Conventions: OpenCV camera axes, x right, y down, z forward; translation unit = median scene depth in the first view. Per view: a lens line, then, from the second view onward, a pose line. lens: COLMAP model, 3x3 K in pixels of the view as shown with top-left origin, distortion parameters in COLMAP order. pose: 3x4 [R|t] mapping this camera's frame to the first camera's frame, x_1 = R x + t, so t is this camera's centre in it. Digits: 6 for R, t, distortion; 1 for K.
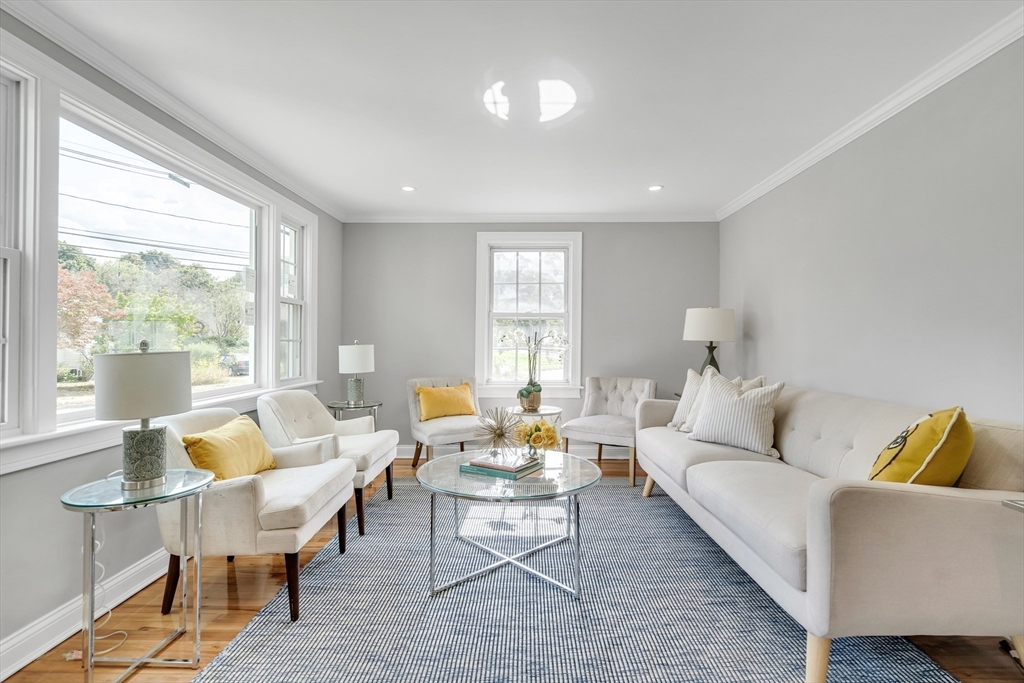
lens RADIAL K [[485.3, 0, 512.0], [0, 485.3, 341.5], [0, 0, 1]] dist [-0.002535, 0.000514]
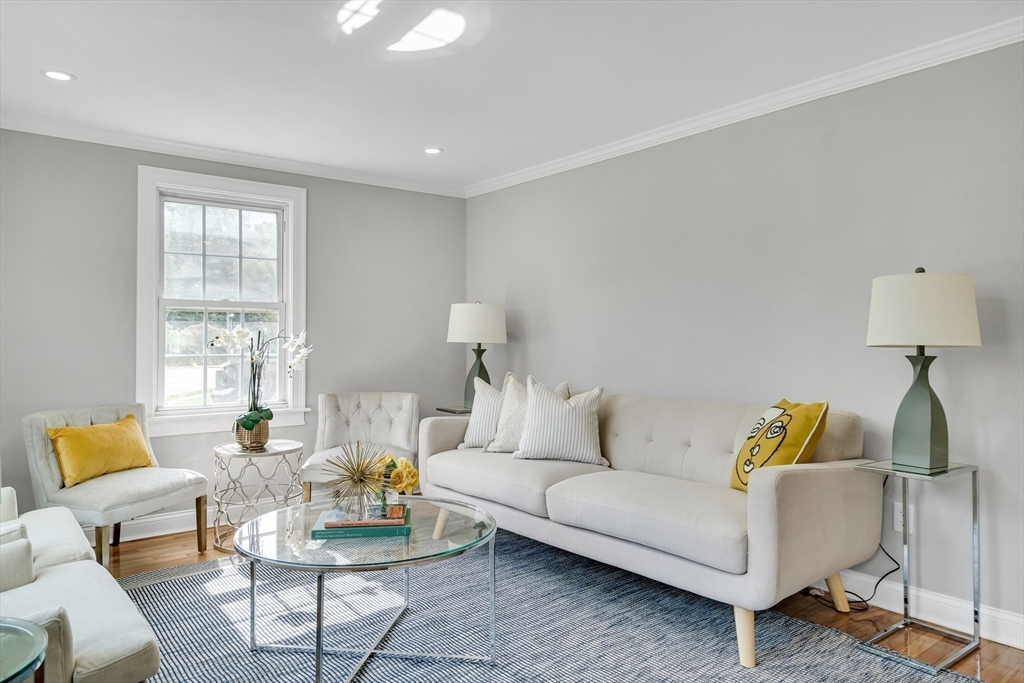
lens RADIAL K [[684.9, 0, 511.3], [0, 684.9, 337.5], [0, 0, 1]] dist [-0.002110, 0.001224]
pose [[0.772489, -0.001717, 0.635025, -0.296177], [0.004320, 0.999987, -0.002552, -0.007129], [-0.635013, 0.004715, 0.772487, 0.050261]]
